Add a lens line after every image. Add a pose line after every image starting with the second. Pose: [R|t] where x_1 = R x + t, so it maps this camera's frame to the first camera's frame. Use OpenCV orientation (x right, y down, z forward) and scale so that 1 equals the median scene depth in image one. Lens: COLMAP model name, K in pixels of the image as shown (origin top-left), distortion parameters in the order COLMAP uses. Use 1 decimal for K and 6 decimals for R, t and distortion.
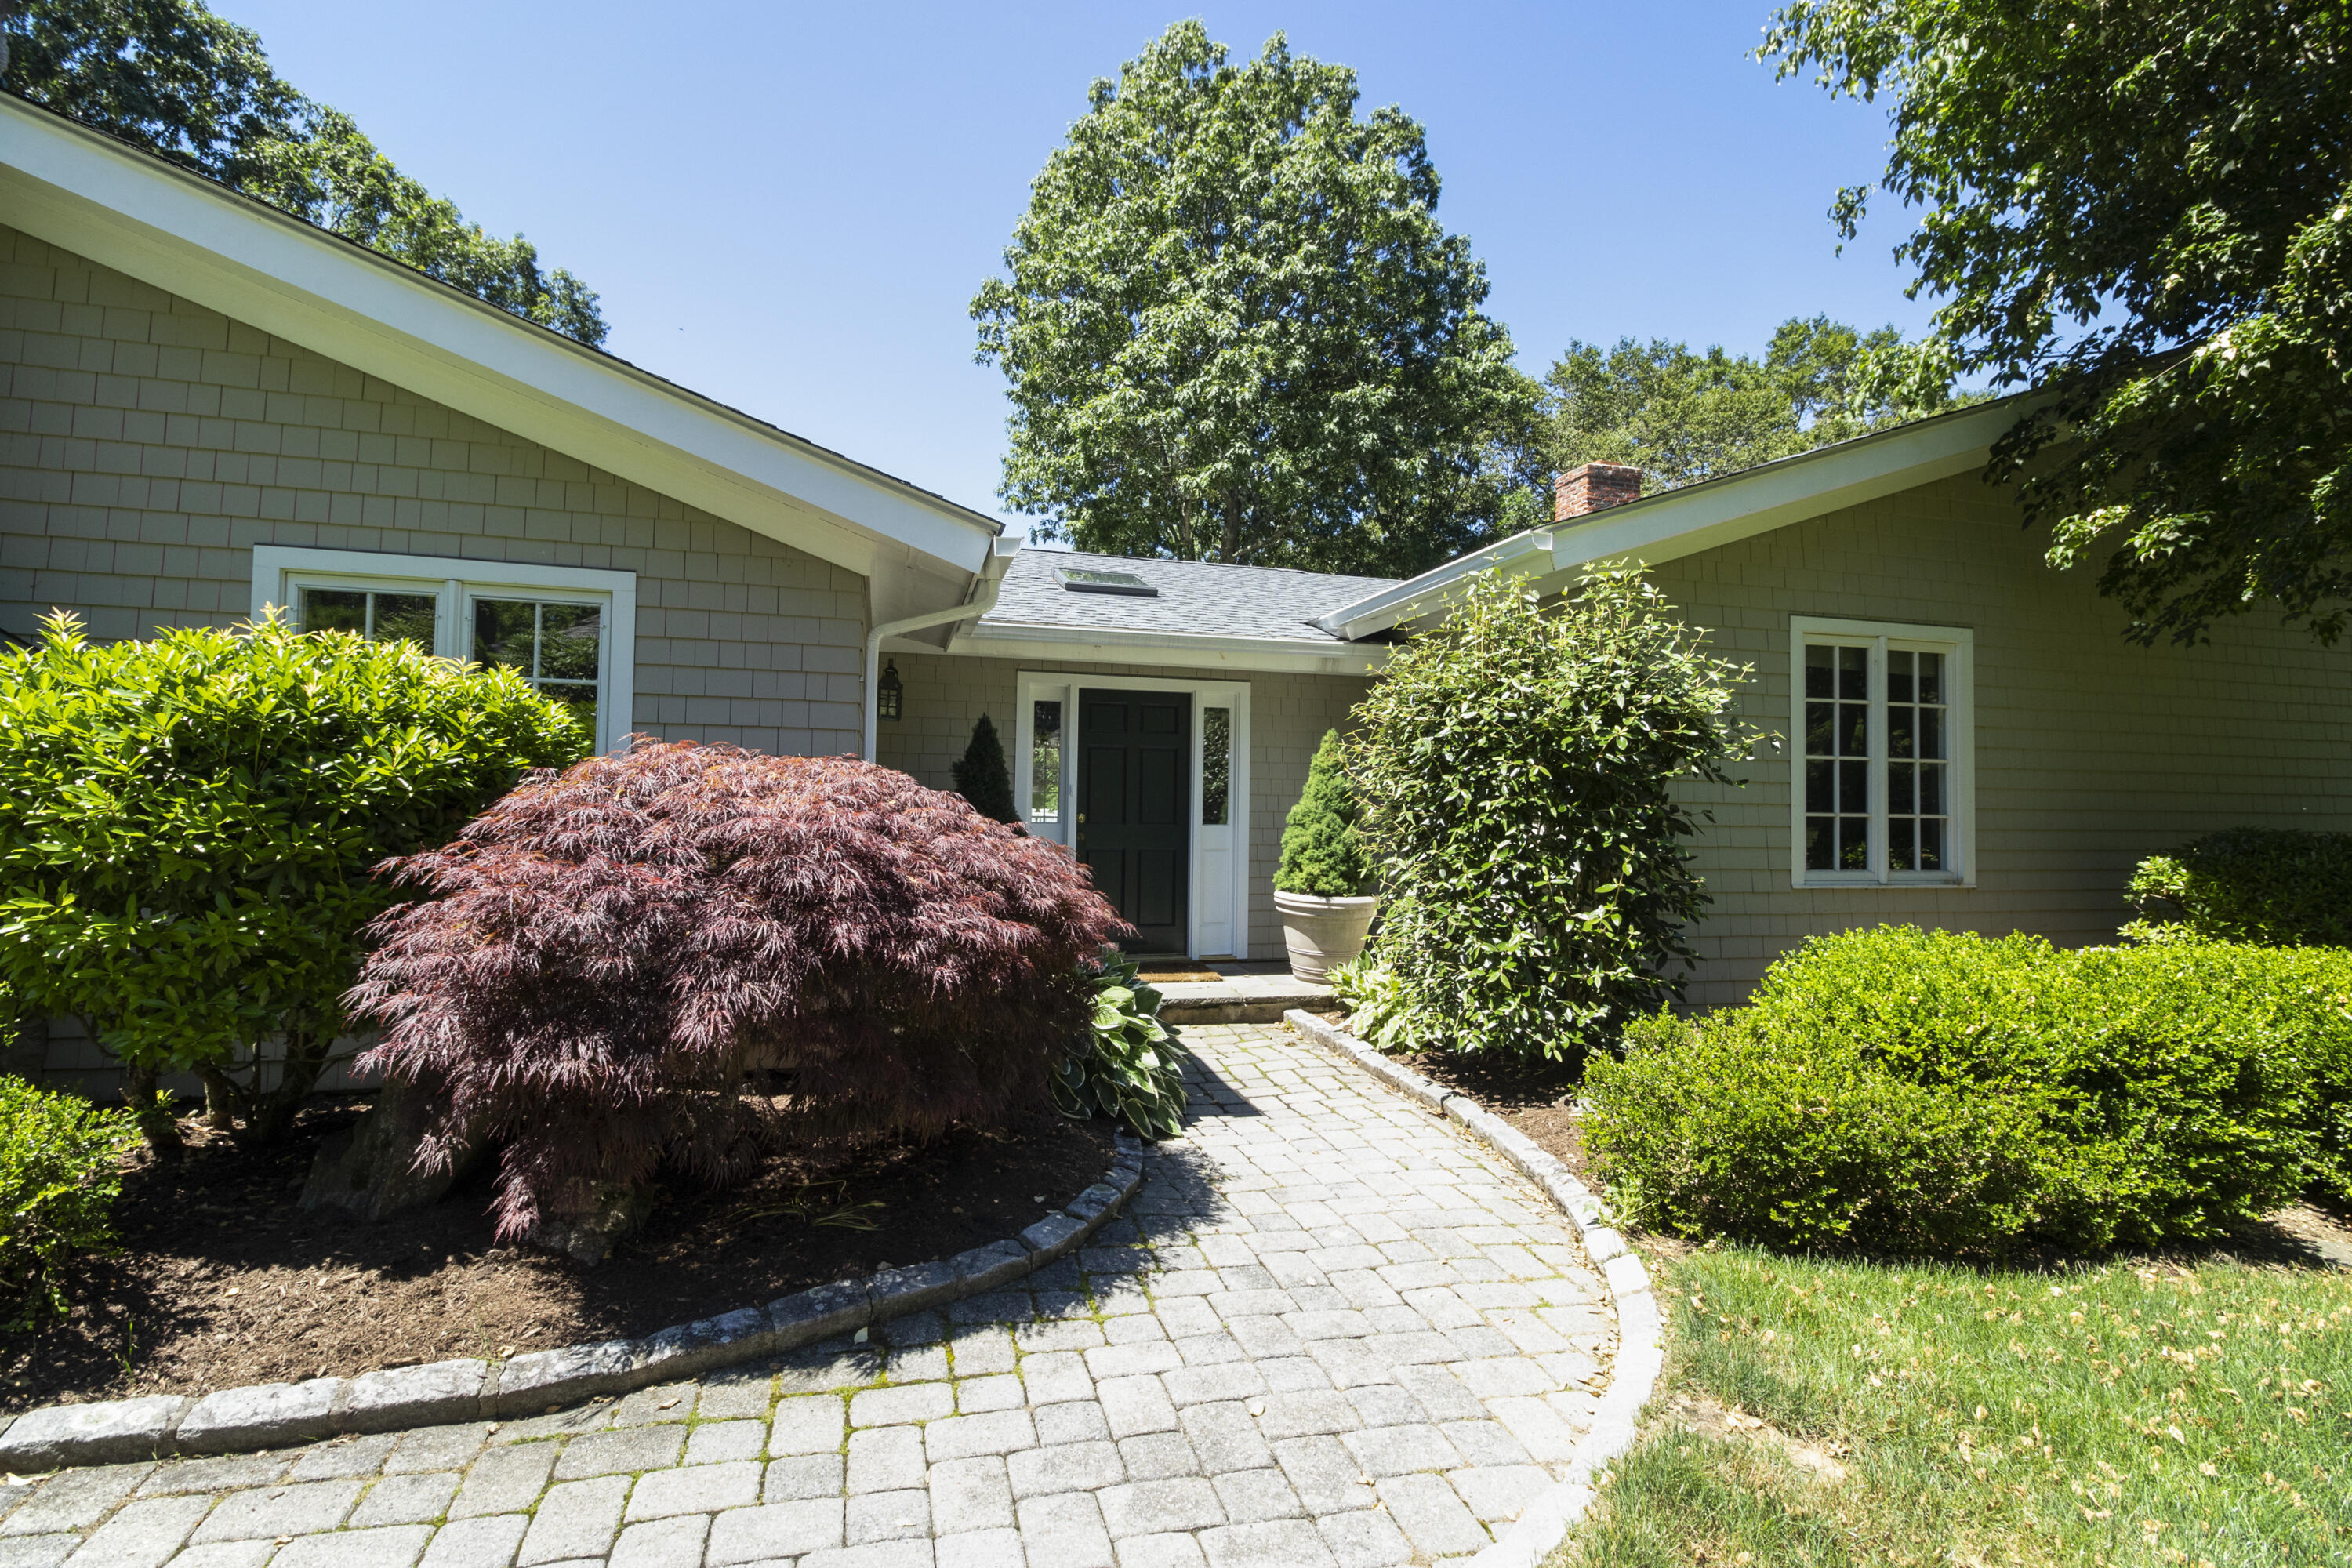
lens RADIAL K [[1067.6, 0, 1174.5], [0, 1067.6, 768.2], [0, 0, 1]] dist [0.022320, -0.012831]
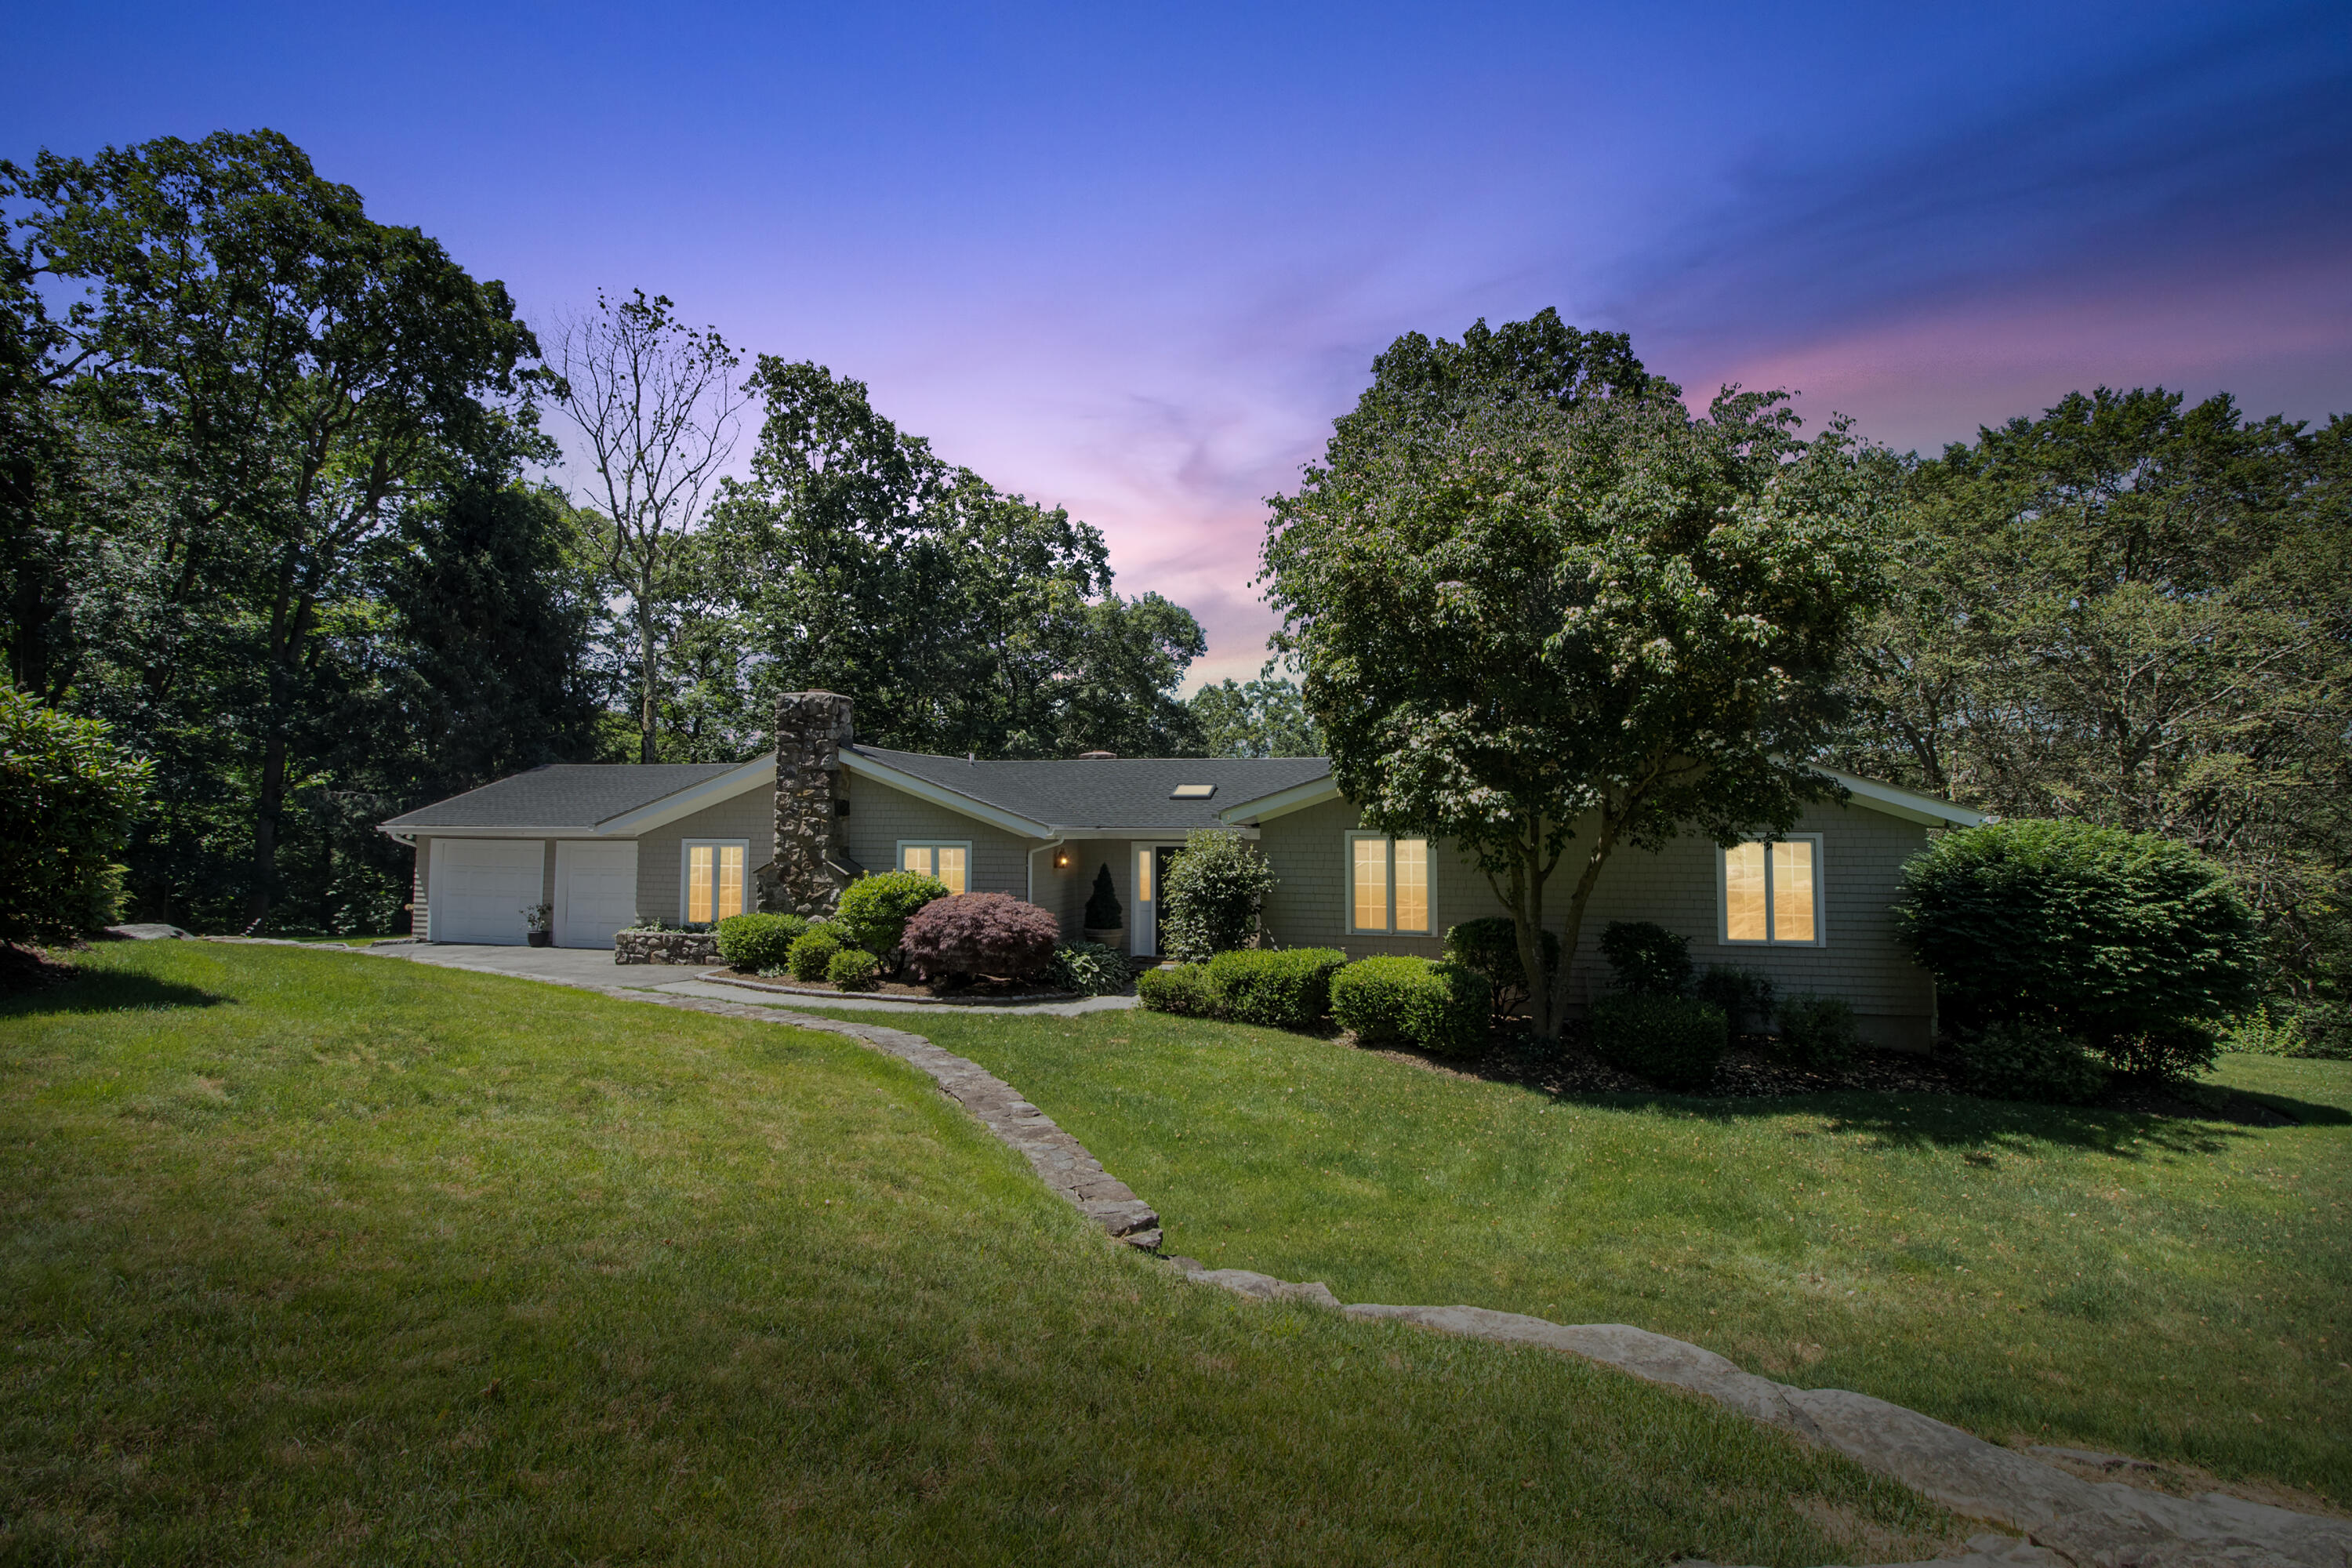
lens RADIAL K [[1086.6, 0, 1167.7], [0, 1086.6, 769.5], [0, 0, 1]] dist [-0.002393, -0.011365]
pose [[0.870431, -0.045612, -0.490172, 3.534097], [0.028746, 0.998709, -0.041887, -0.443372], [0.491450, 0.022369, 0.870619, -3.571216]]
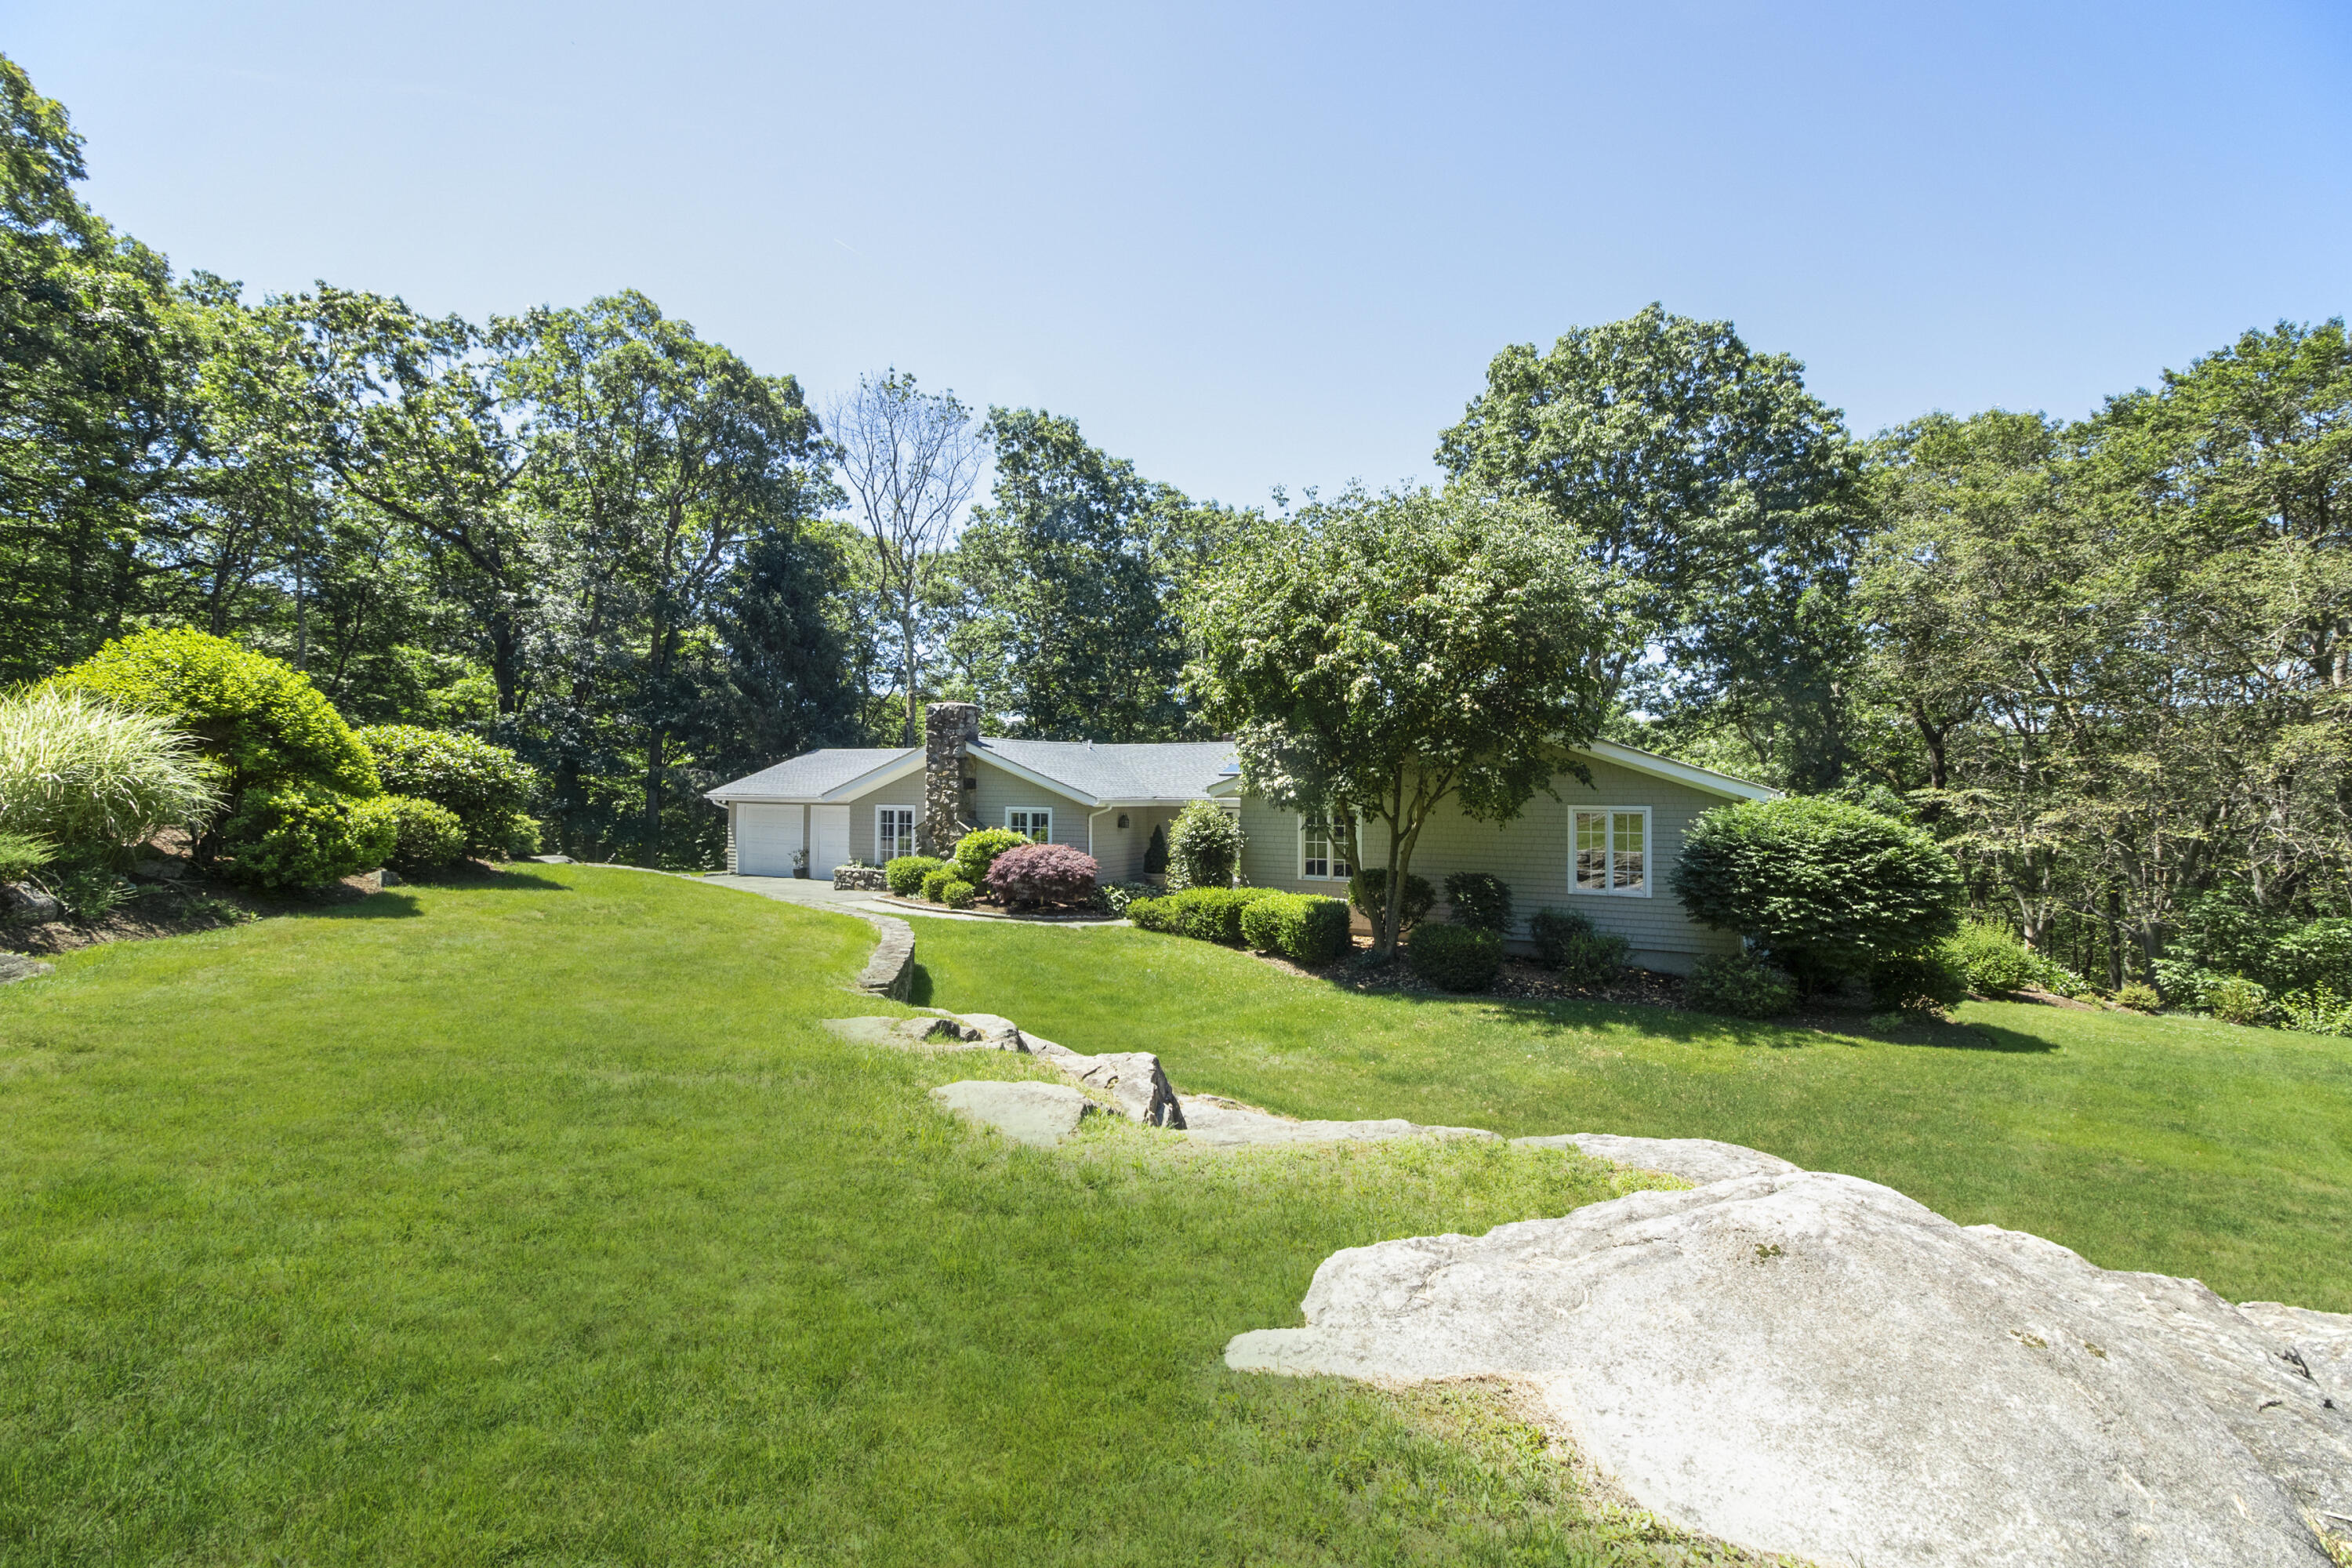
lens RADIAL K [[1067.6, 0, 1174.5], [0, 1067.6, 768.2], [0, 0, 1]] dist [0.022320, -0.012831]
pose [[0.706282, -0.032055, -0.707205, 6.477629], [0.029835, 0.999435, -0.015506, -0.483642], [0.707302, -0.010148, 0.706839, -4.082476]]
